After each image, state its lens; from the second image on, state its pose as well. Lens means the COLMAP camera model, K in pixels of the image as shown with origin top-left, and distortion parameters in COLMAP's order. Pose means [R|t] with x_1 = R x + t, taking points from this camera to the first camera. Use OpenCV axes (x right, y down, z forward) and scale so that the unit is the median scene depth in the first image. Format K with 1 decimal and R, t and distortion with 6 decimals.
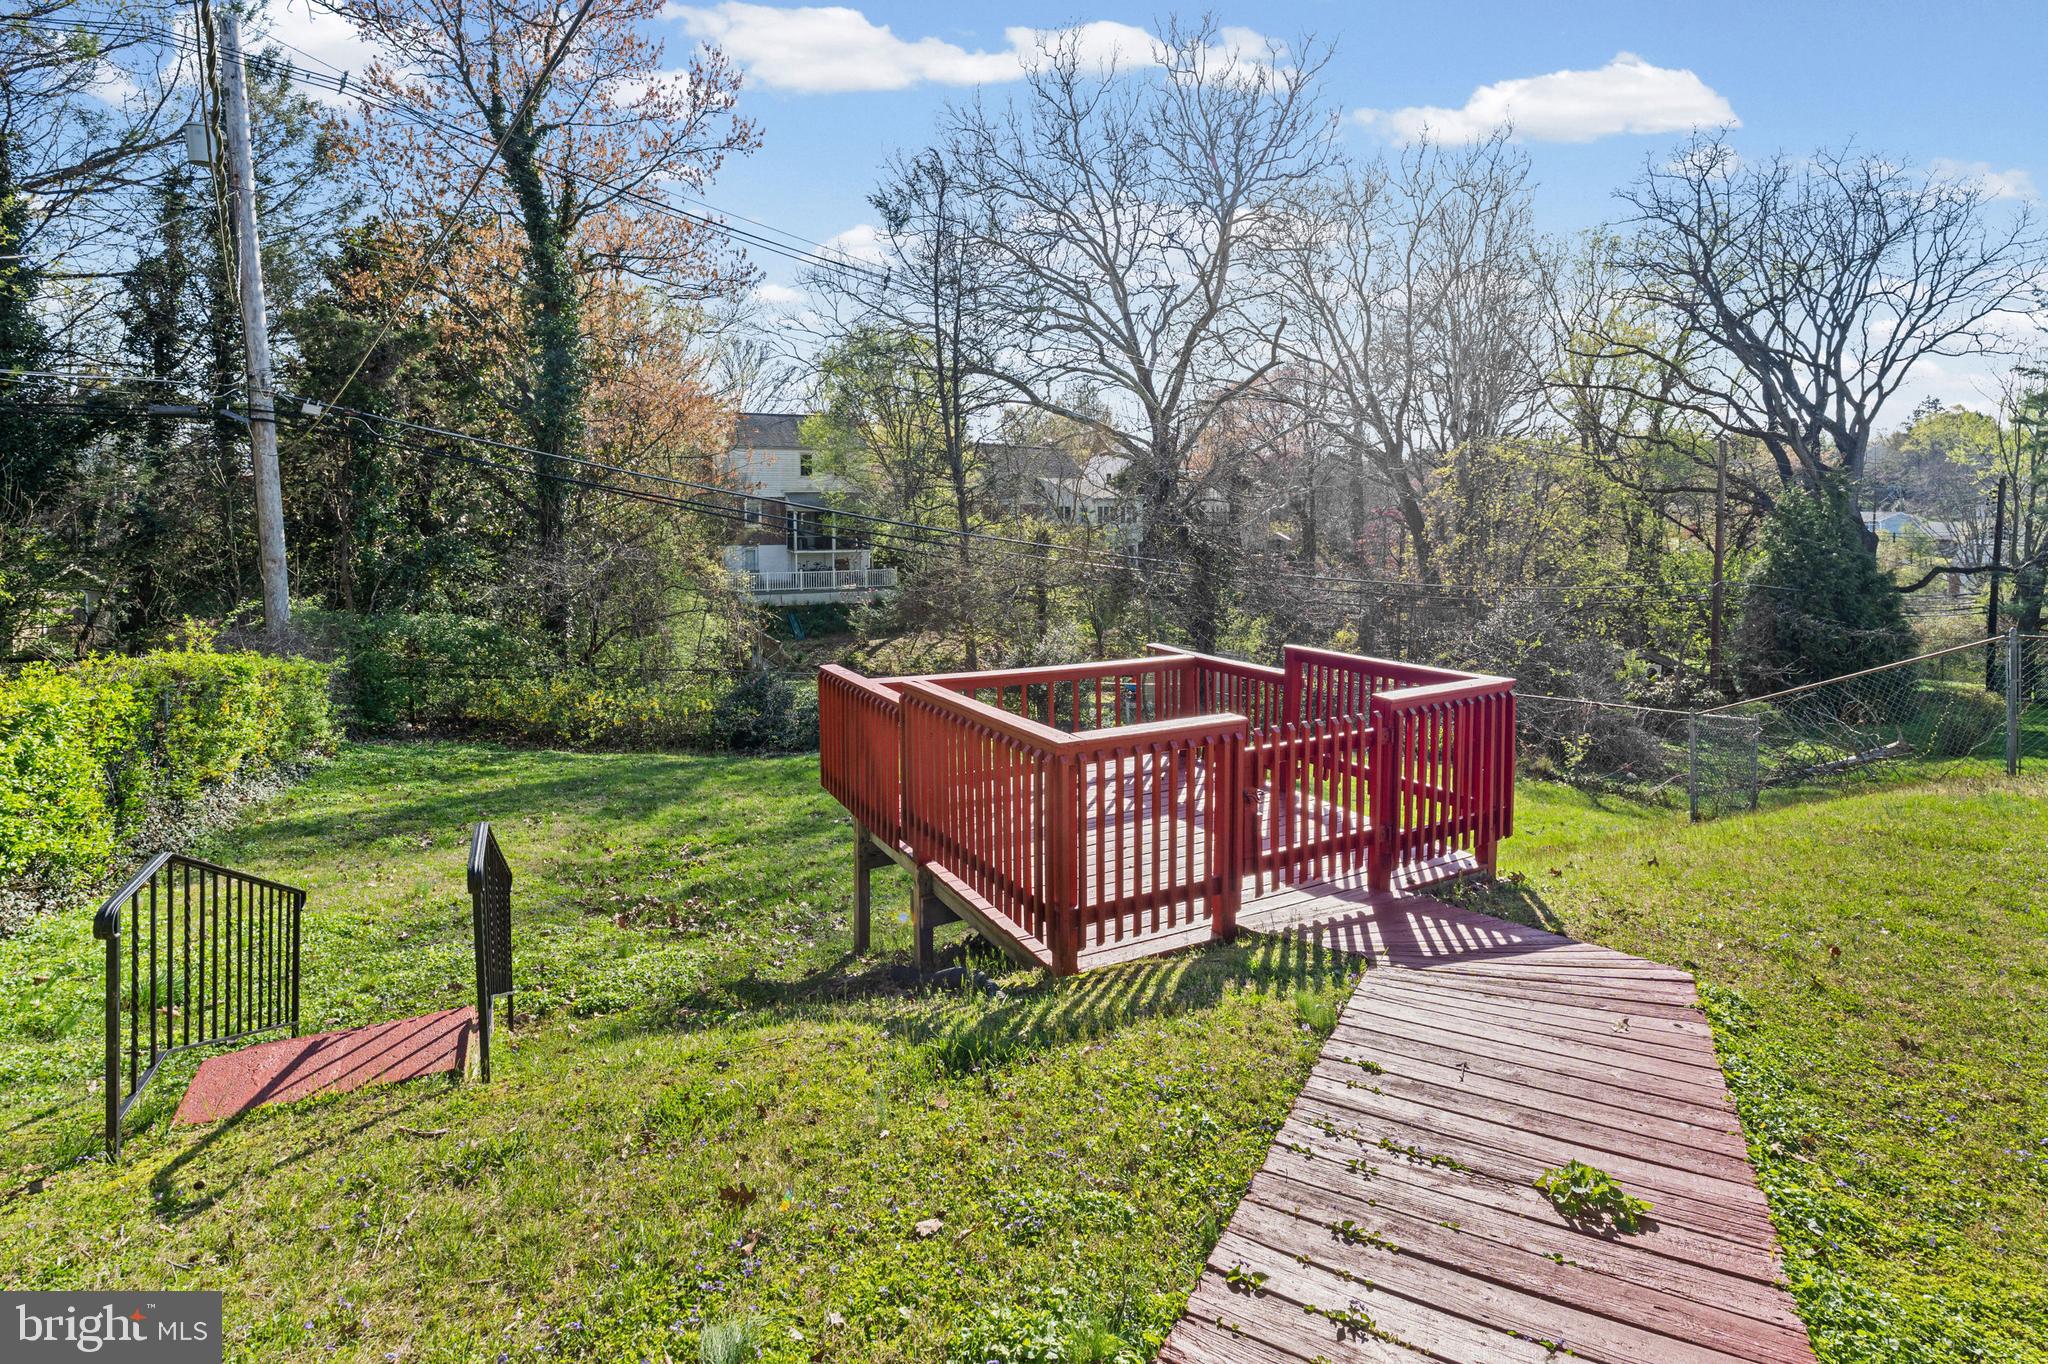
lens RADIAL K [[932.7, 0, 1012.3], [0, 932.7, 527.6], [0, 0, 1]] dist [-0.005117, -0.000726]
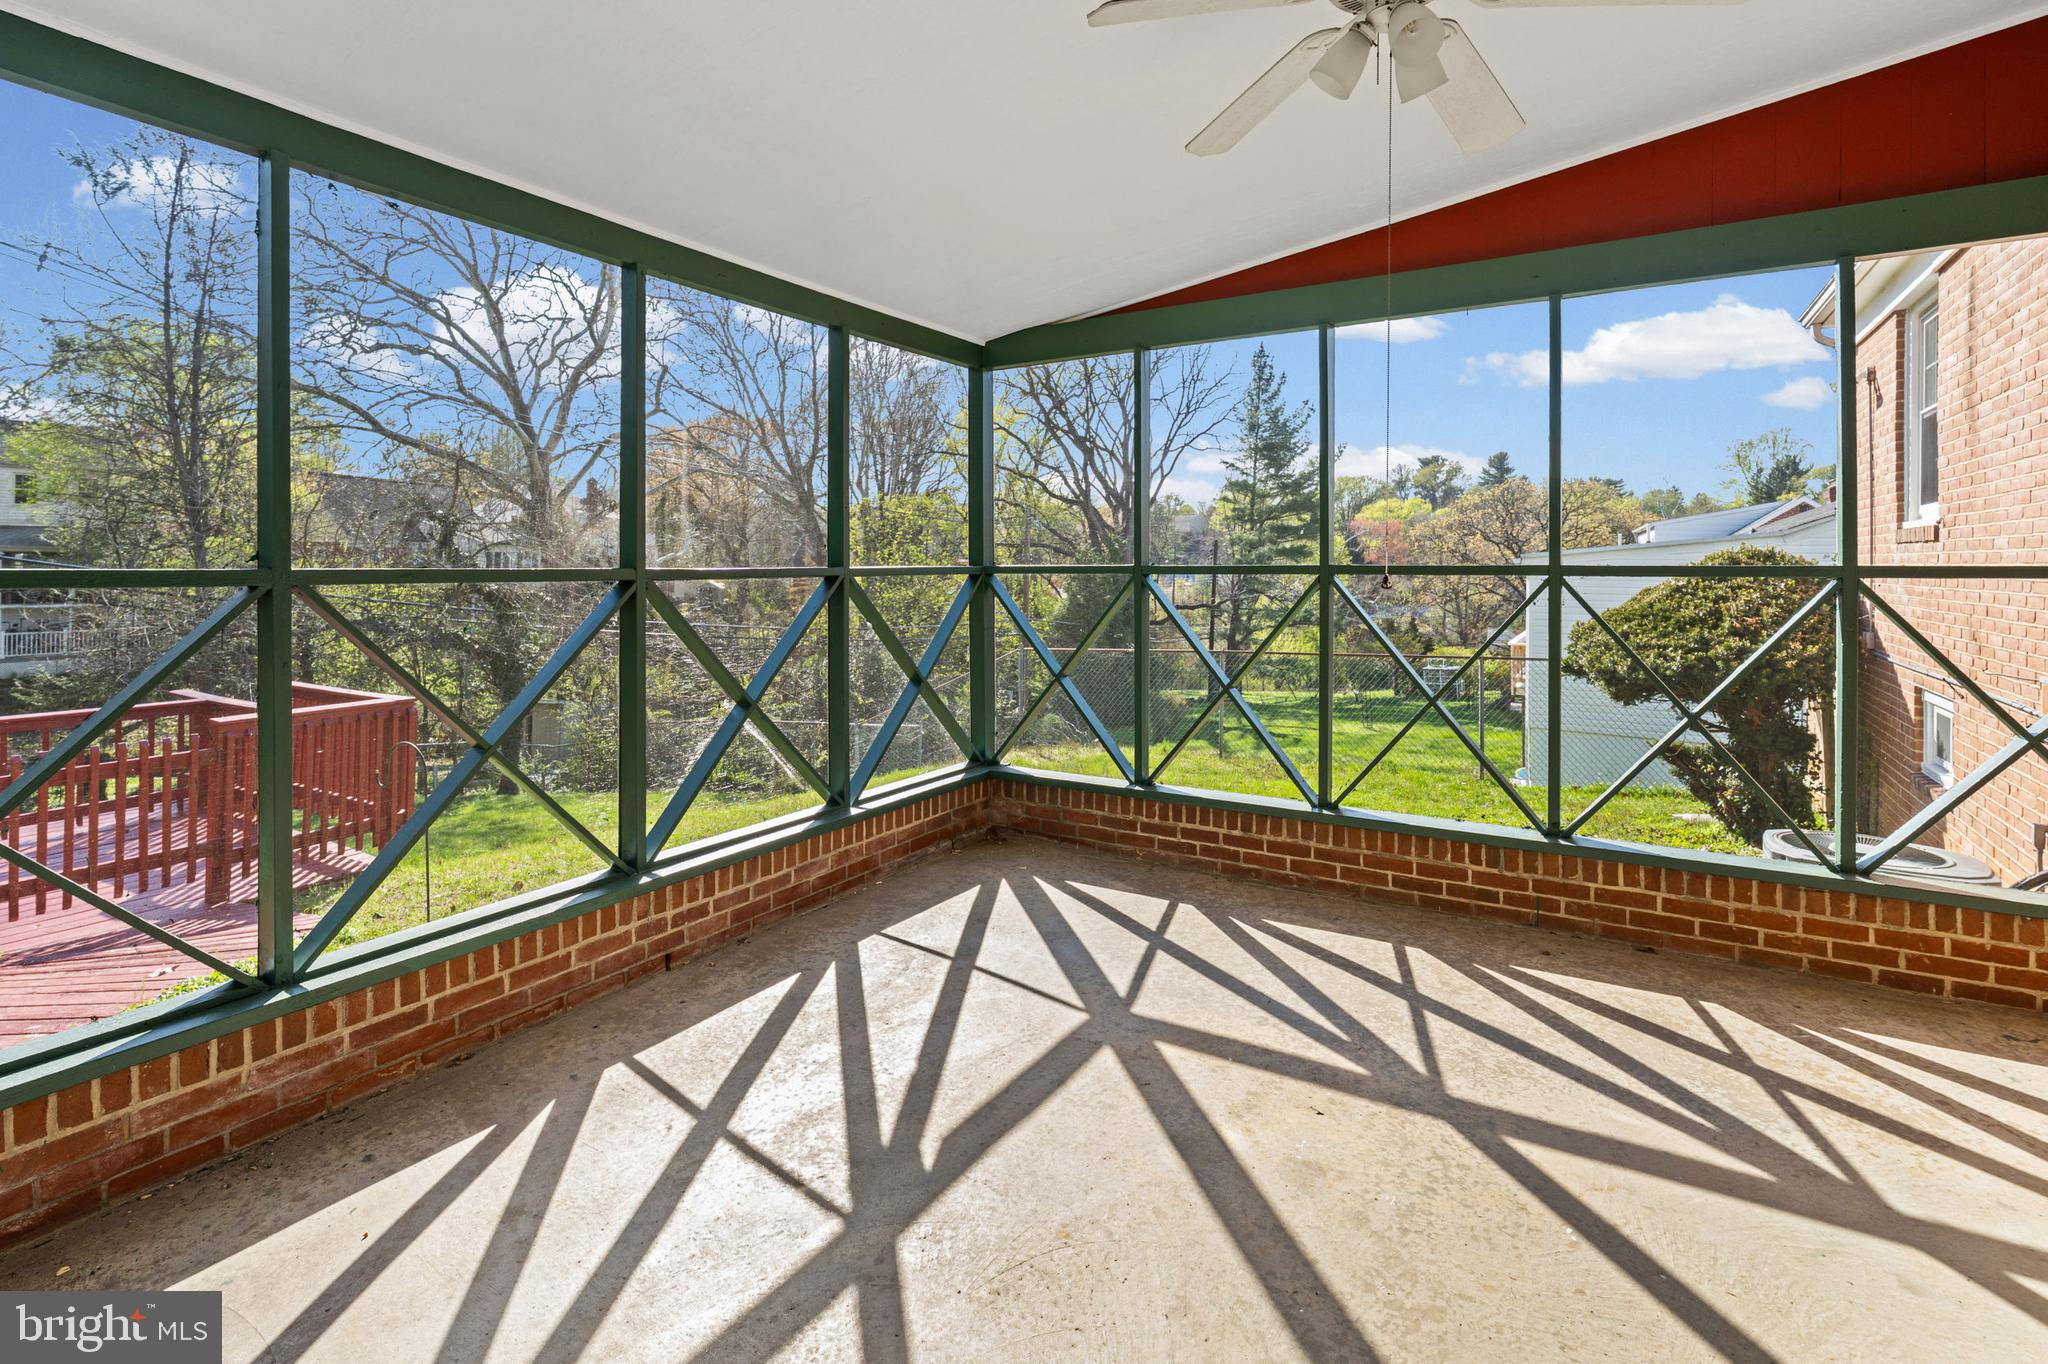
lens RADIAL K [[932.7, 0, 1028.4], [0, 932.7, 574.1], [0, 0, 1]] dist [-0.005117, -0.000726]
pose [[0.849420, -0.000181, 0.527718, 0.082028], [0.000373, 1.000000, -0.000259, 0.000990], [-0.527718, 0.000417, 0.849420, -0.060044]]
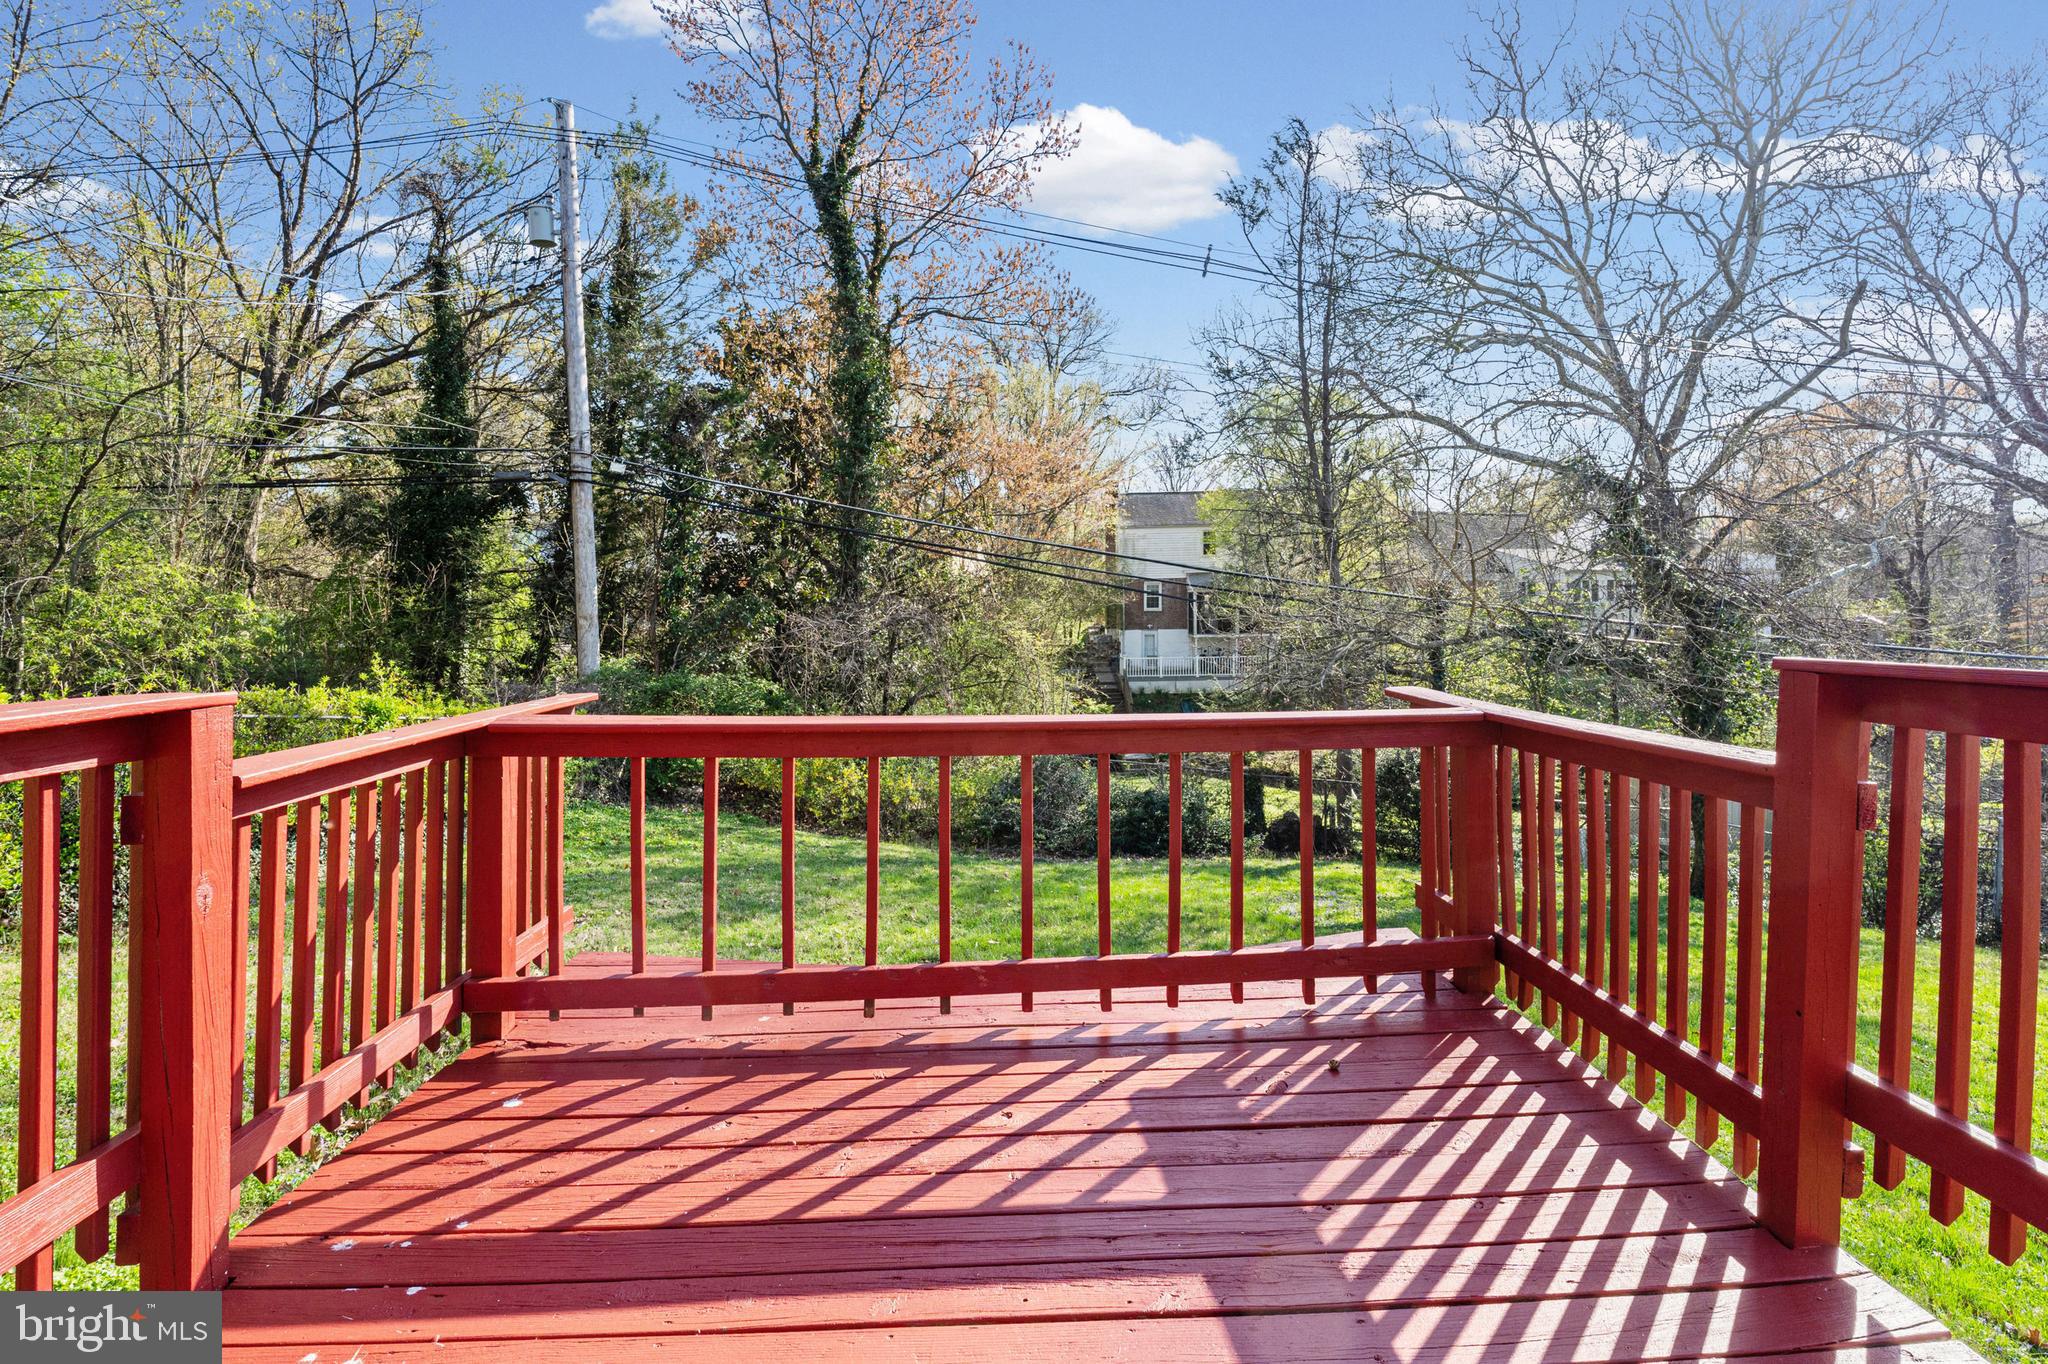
lens RADIAL K [[932.7, 0, 1048.7], [0, 932.7, 607.0], [0, 0, 1]] dist [-0.005117, -0.000726]
pose [[0.901750, -0.017594, -0.431900, 0.039735], [0.007677, 0.999666, -0.024695, 0.021209], [0.432190, 0.018953, 0.901583, 0.121202]]
